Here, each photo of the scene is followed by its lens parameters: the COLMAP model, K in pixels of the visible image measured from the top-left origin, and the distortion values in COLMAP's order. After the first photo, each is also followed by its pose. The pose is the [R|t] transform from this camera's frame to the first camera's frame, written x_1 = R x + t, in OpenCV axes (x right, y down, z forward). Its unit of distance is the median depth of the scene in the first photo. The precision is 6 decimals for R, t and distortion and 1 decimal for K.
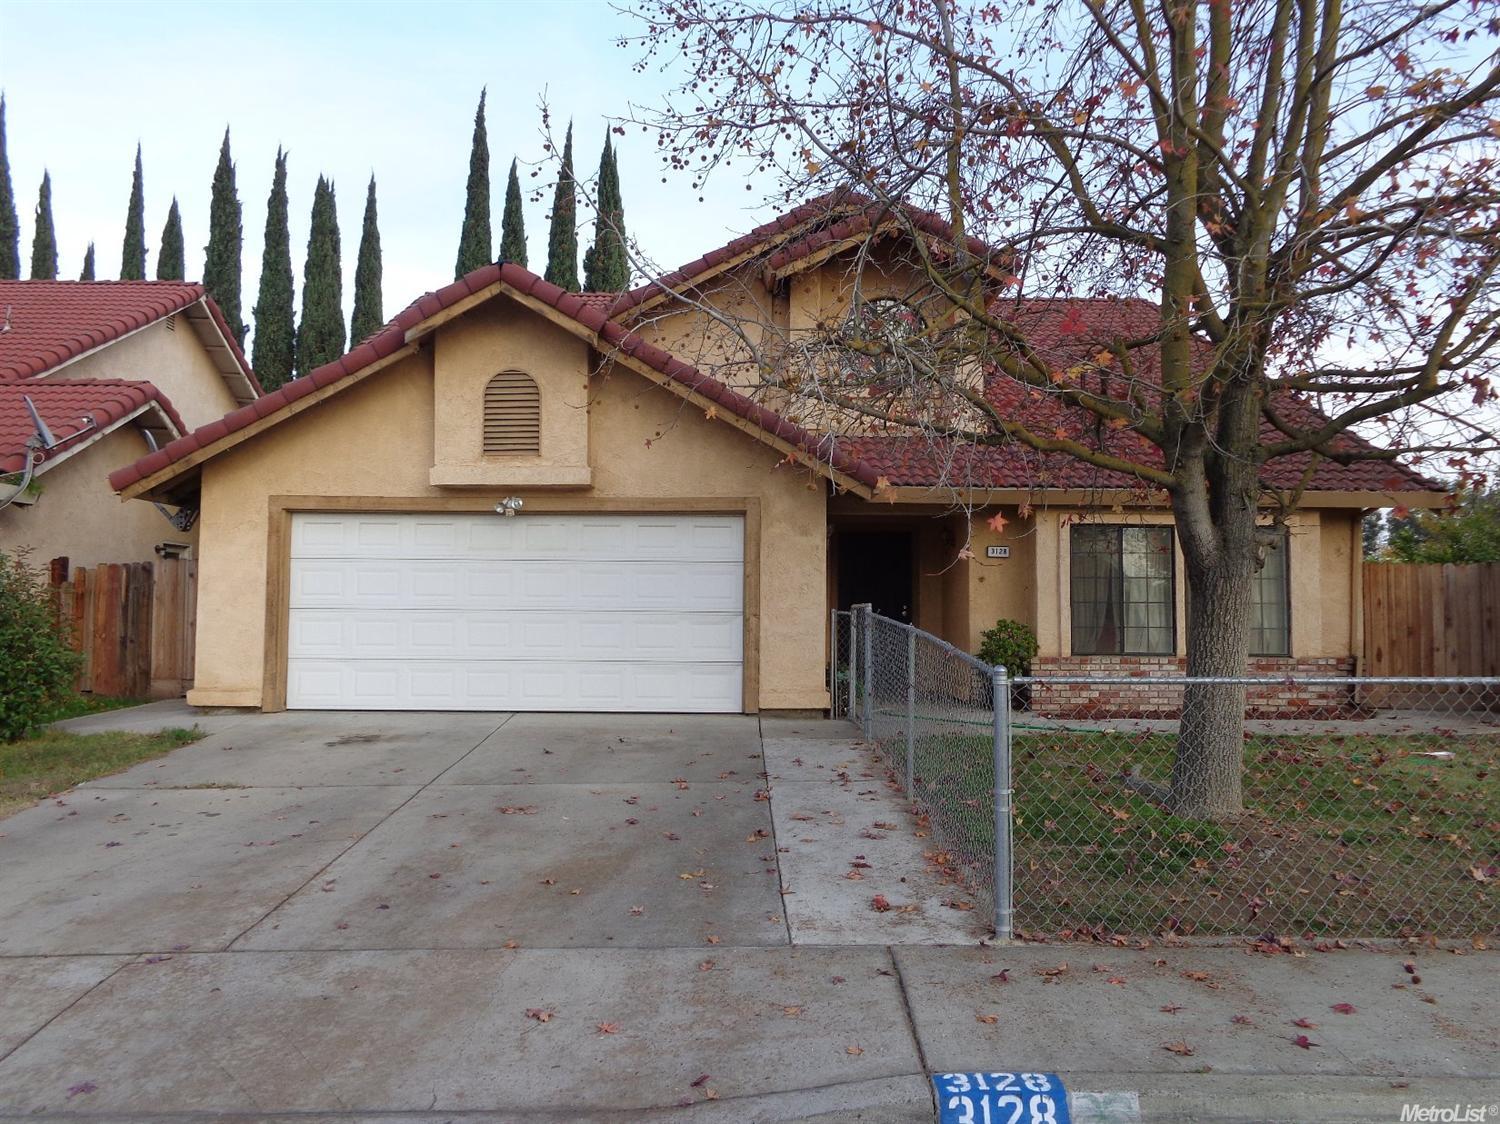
lens RADIAL K [[1091.0, 0, 750.0], [0, 1091.0, 562.0], [0, 0, 1]] dist [0.000778, -0.027152]
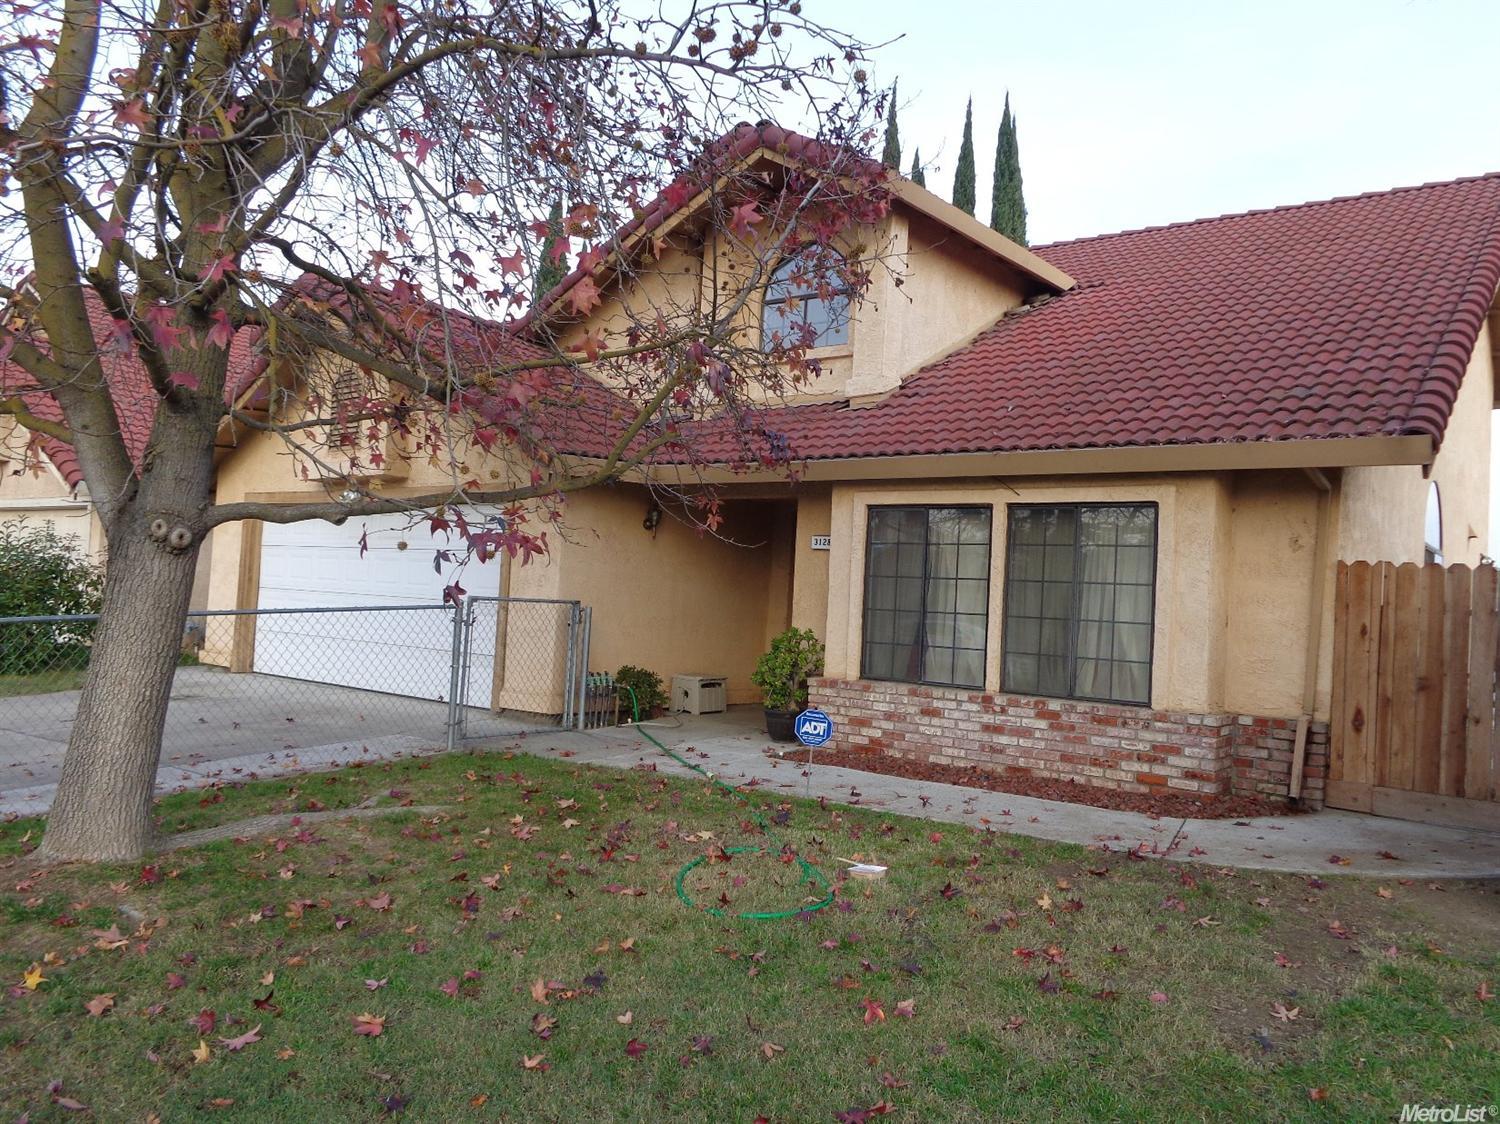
lens RADIAL K [[1102.8, 0, 750.0], [0, 1102.8, 562.0], [0, 0, 1]] dist [-0.050625, -0.001764]
pose [[0.788391, 0.012424, -0.615049, 0.707436], [-0.017037, 0.999854, -0.001641, 0.007277], [0.614938, 0.011772, 0.788487, 0.353799]]
